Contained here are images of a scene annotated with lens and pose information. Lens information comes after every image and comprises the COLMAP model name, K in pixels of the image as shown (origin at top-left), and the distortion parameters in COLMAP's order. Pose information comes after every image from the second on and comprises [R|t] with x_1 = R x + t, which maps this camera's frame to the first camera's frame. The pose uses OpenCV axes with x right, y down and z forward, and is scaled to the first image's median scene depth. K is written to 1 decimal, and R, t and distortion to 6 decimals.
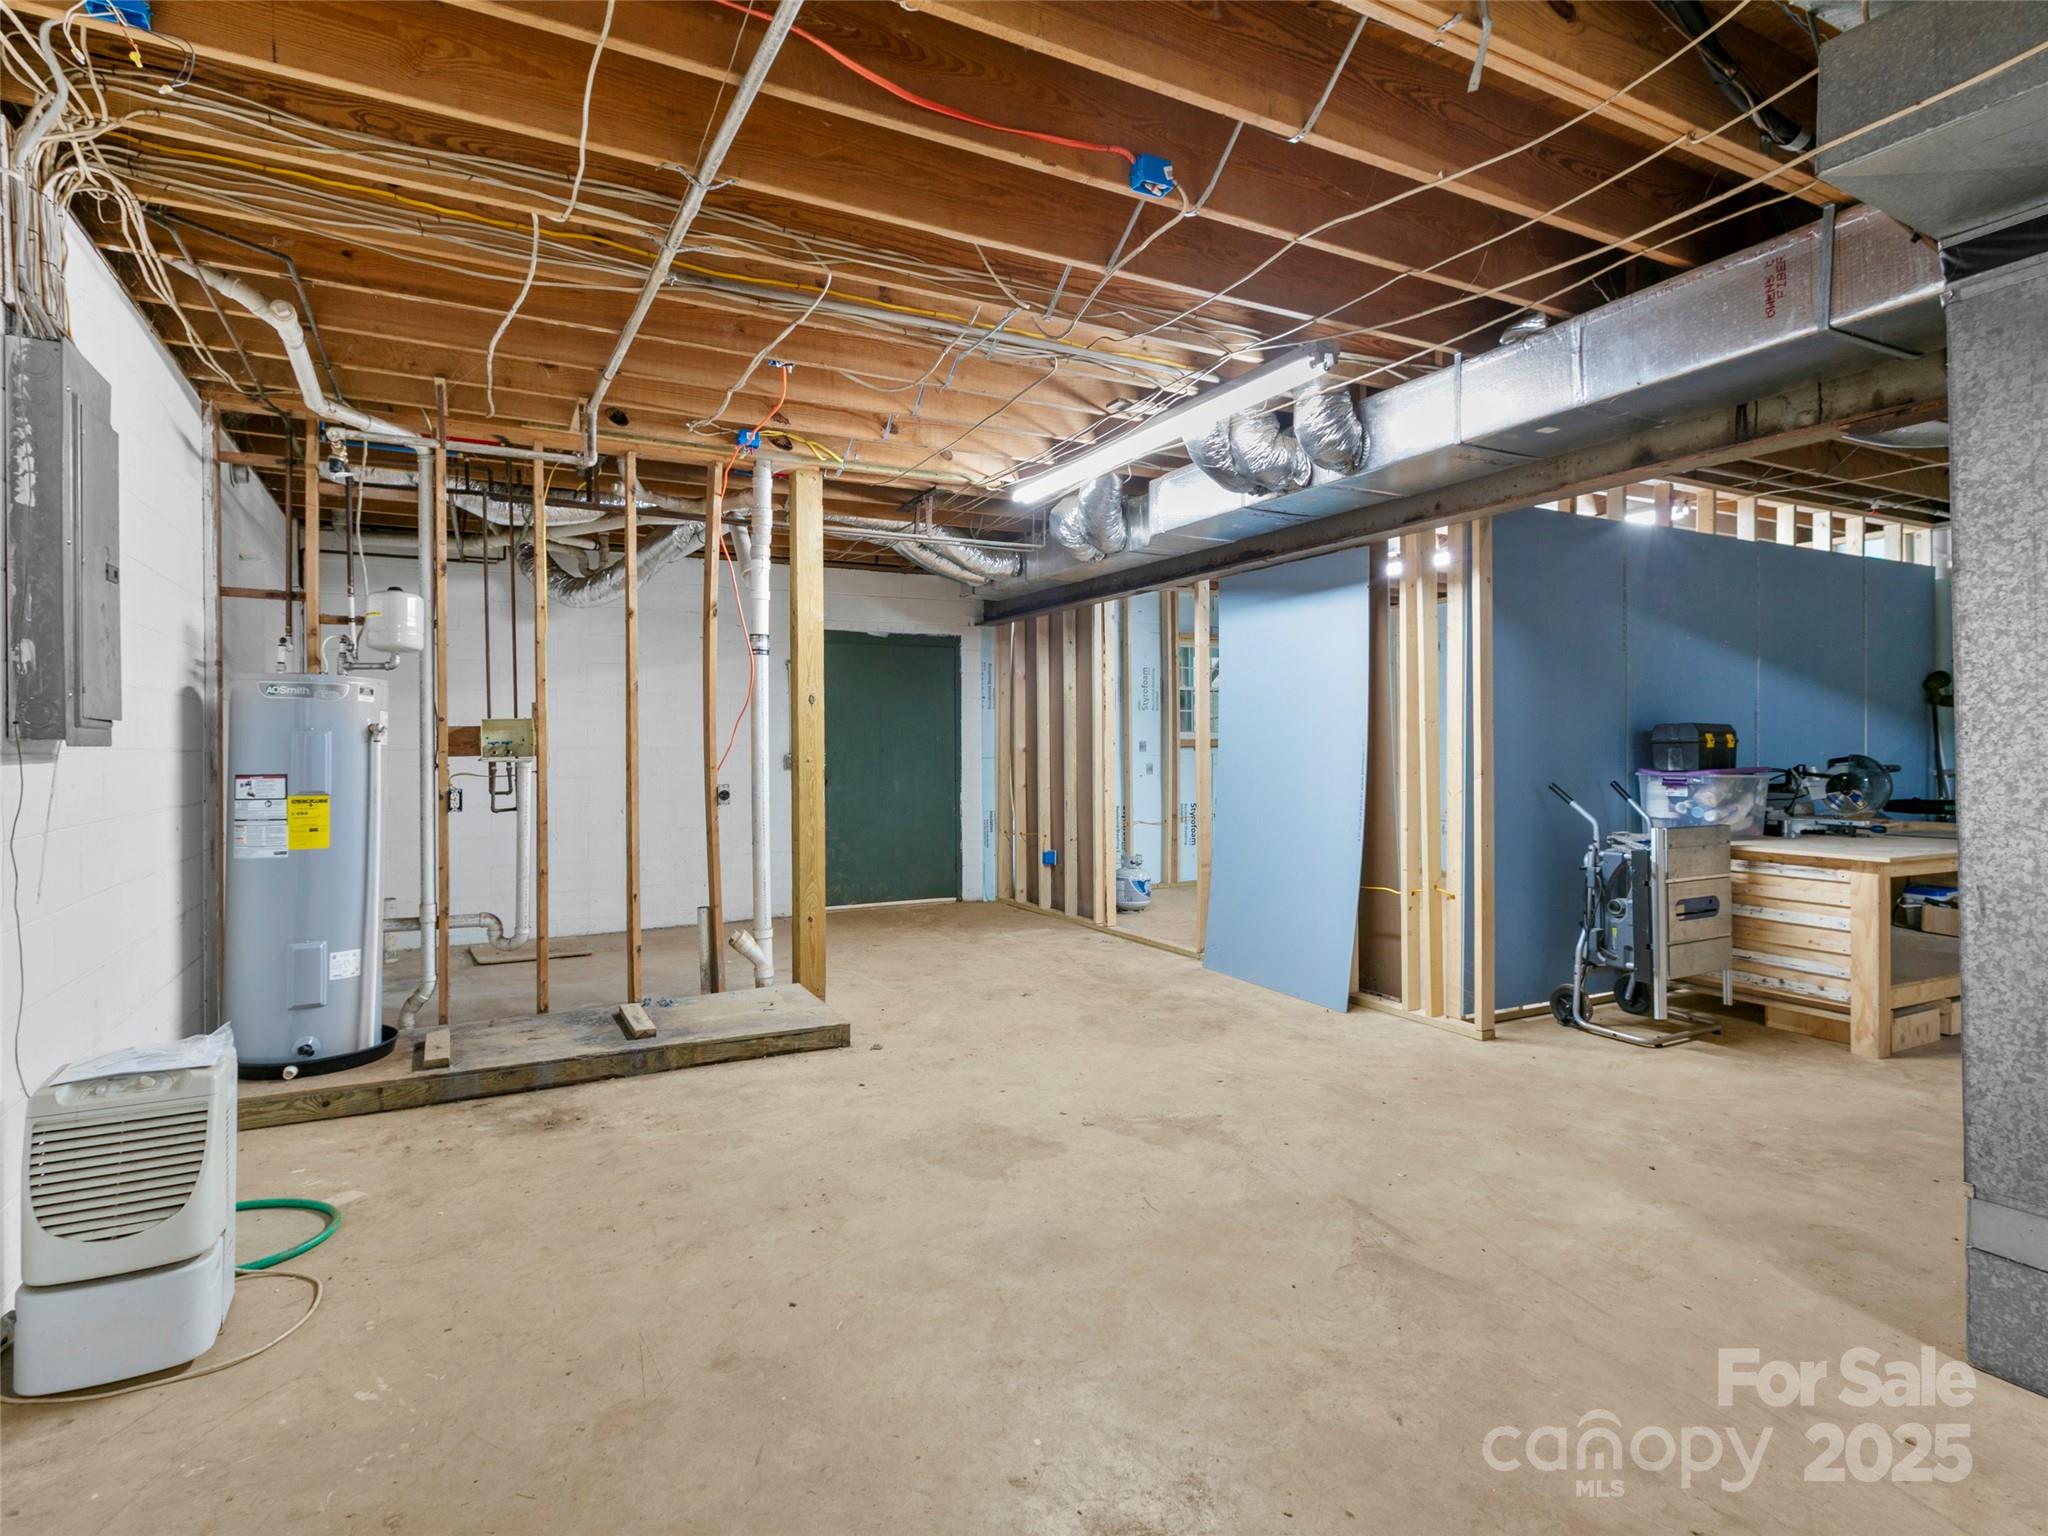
lens RADIAL K [[1044.6, 0, 1021.9], [0, 1044.6, 773.9], [0, 0, 1]] dist [0.001395, 0.000245]
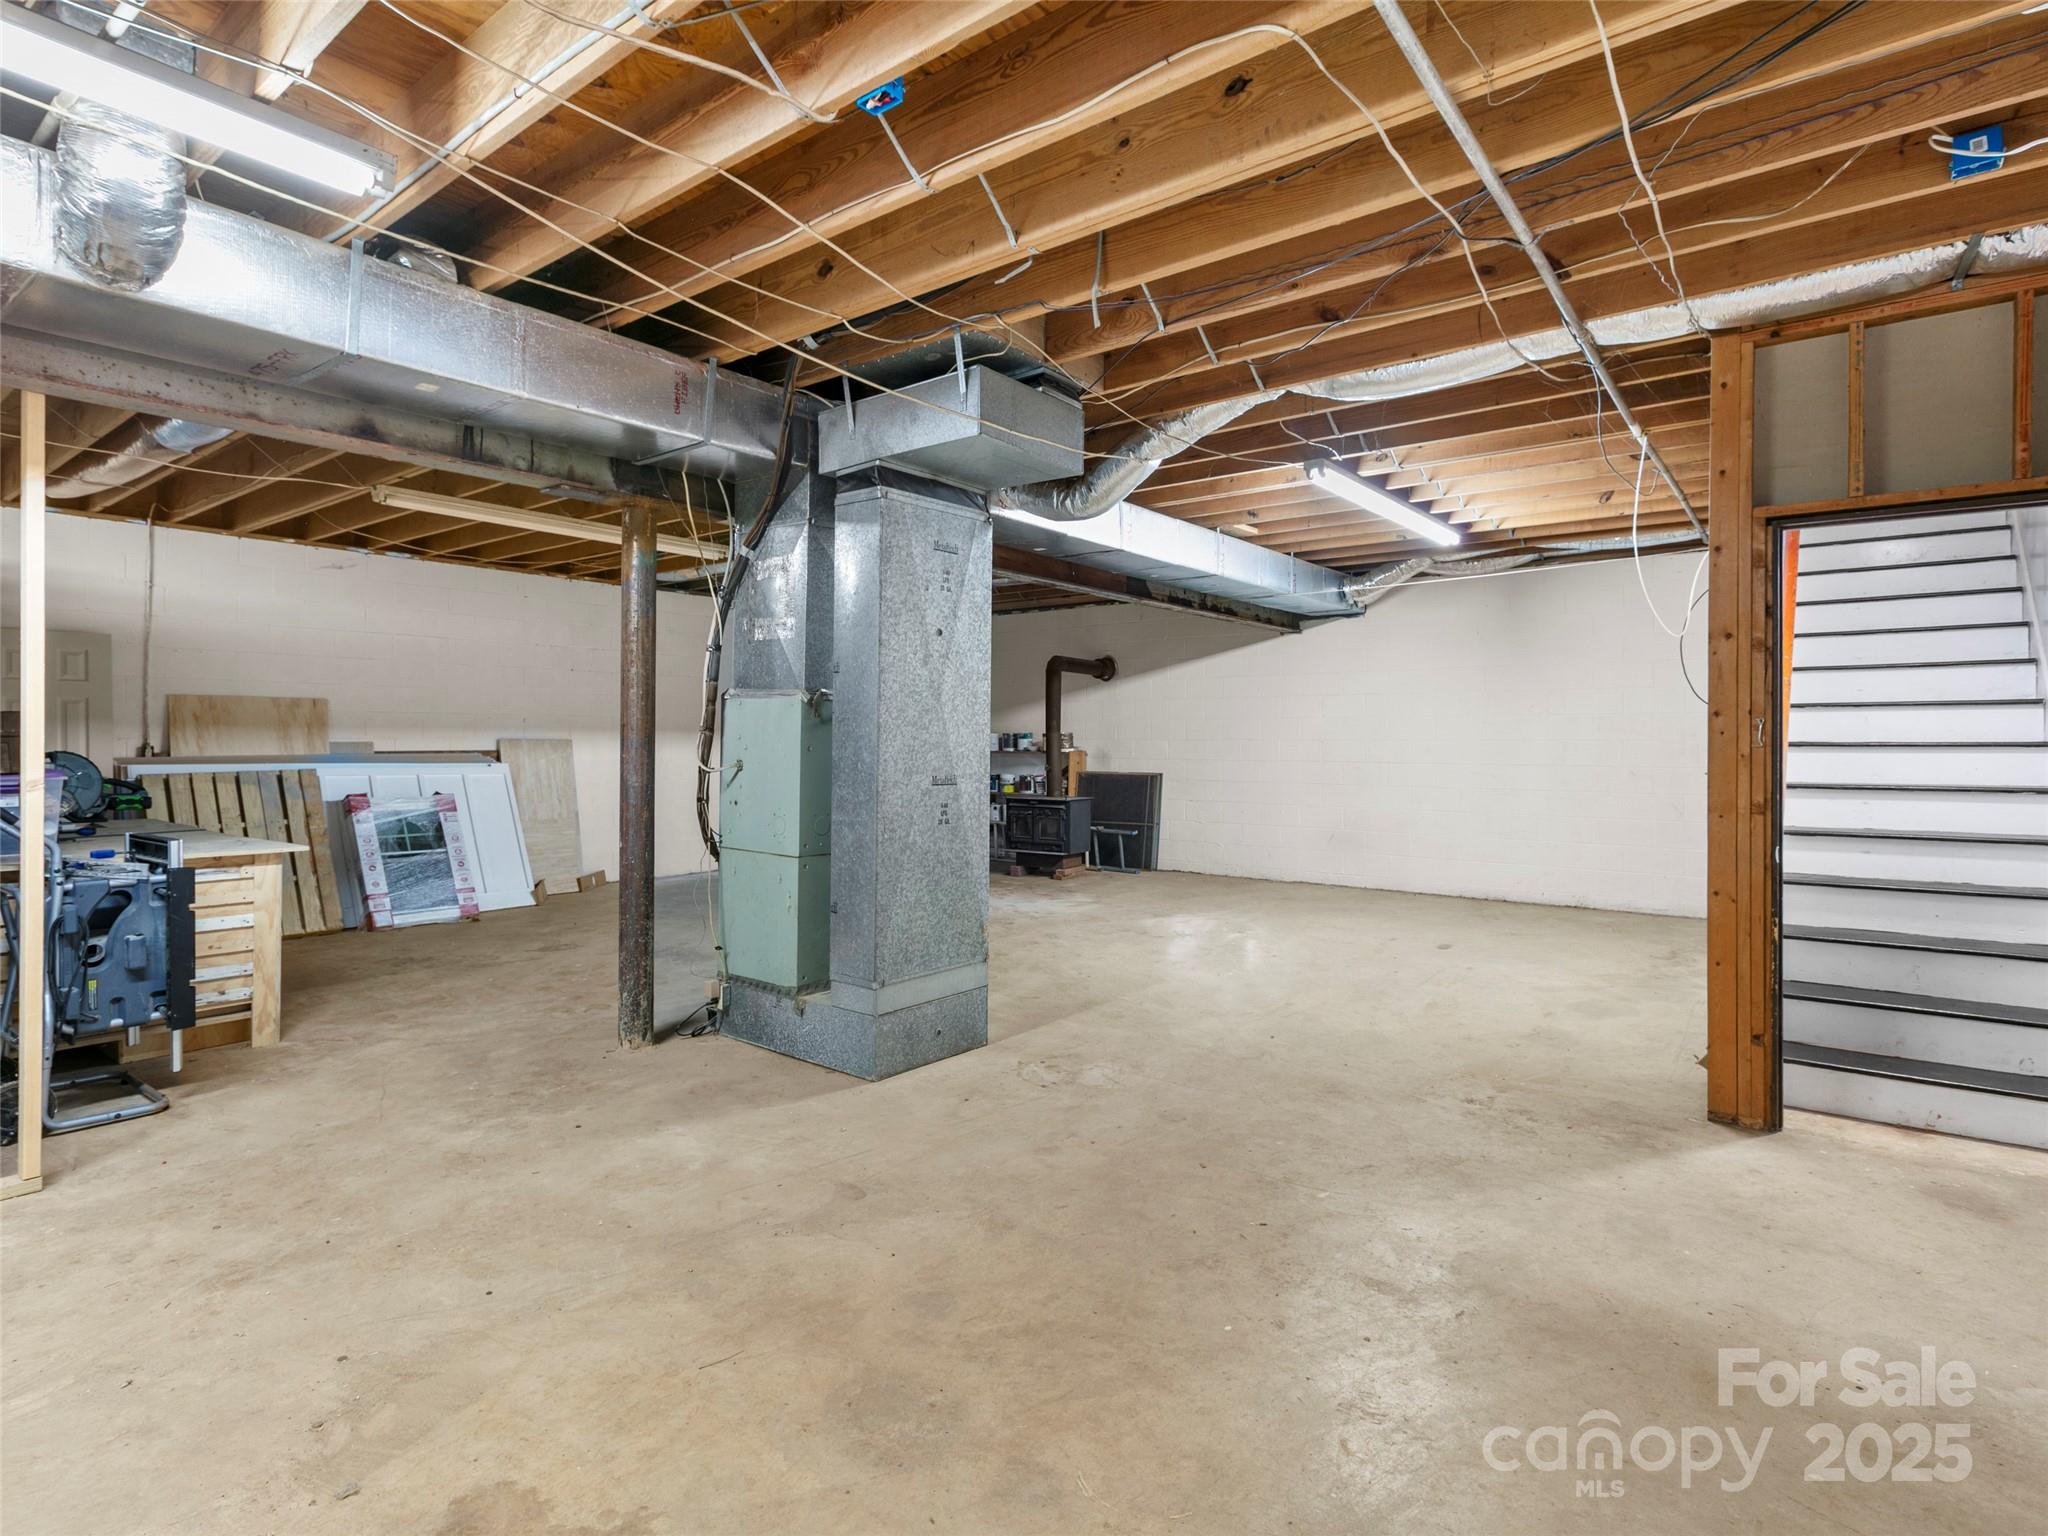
lens RADIAL K [[1044.6, 0, 1021.9], [0, 1044.6, 773.9], [0, 0, 1]] dist [0.001395, 0.000245]
pose [[-0.397153, -0.027348, 0.917345, -0.543300], [0.022207, 0.998977, 0.039395, -0.024344], [-0.917484, 0.036017, -0.396140, 0.932944]]
